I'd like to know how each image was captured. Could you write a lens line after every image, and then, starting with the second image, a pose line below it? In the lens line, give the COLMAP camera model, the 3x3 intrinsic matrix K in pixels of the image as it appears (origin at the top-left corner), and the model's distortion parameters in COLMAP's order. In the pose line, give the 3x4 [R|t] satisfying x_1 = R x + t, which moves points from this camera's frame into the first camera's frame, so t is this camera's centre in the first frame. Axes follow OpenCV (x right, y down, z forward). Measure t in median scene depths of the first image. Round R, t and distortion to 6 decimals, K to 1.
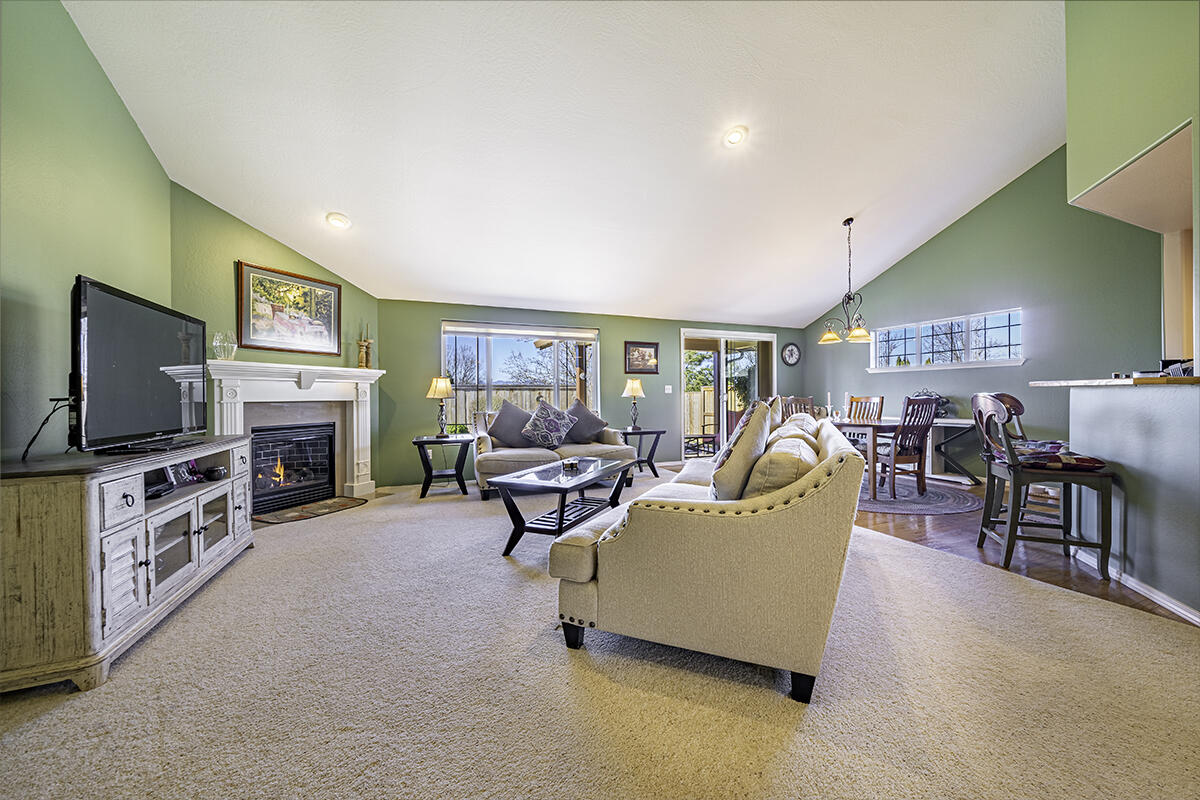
lens RADIAL K [[426.2, 0, 600.0], [0, 426.2, 400.0], [0, 0, 1]] dist [-0.000286, -0.000038]
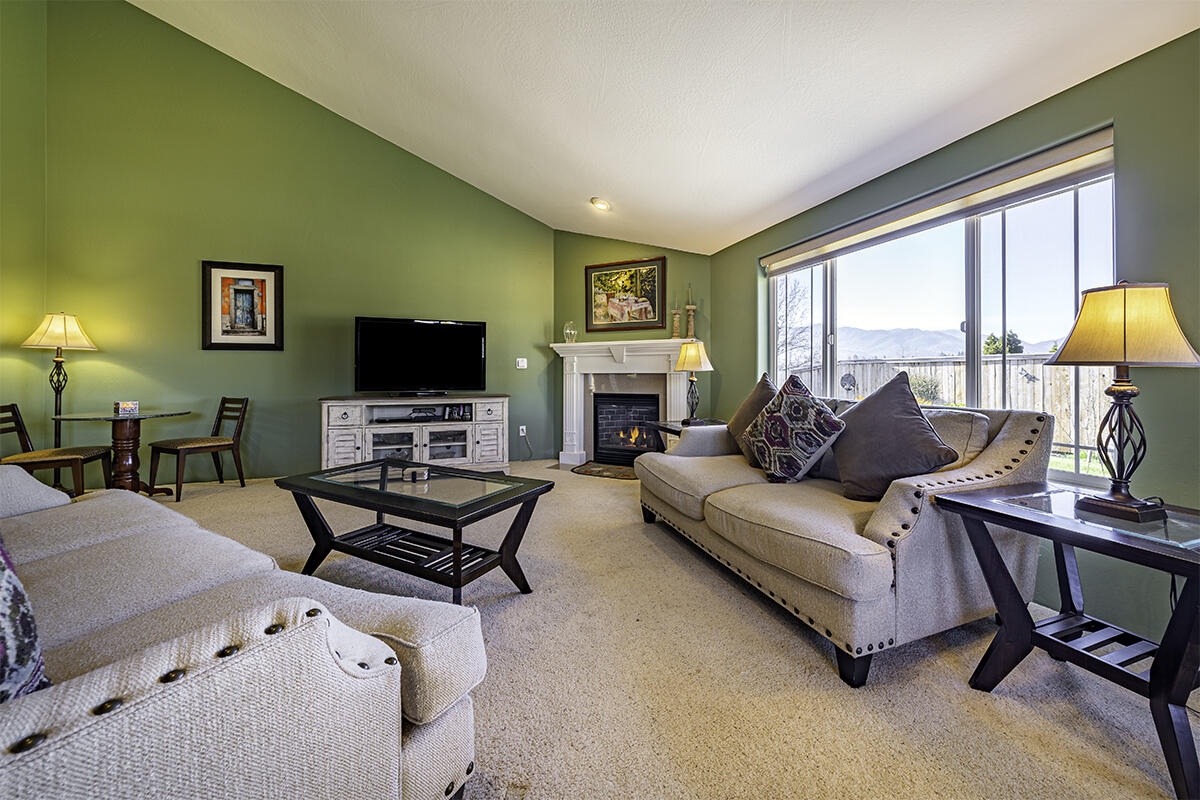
lens RADIAL K [[422.0, 0, 602.9], [0, 422.0, 371.1], [0, 0, 1]] dist [-0.000016, -0.000122]
pose [[-0.039175, 0.002072, -0.999230, 0.407850], [-0.009349, 0.999953, 0.002440, -0.004341], [0.999189, 0.009437, -0.039153, 0.968733]]
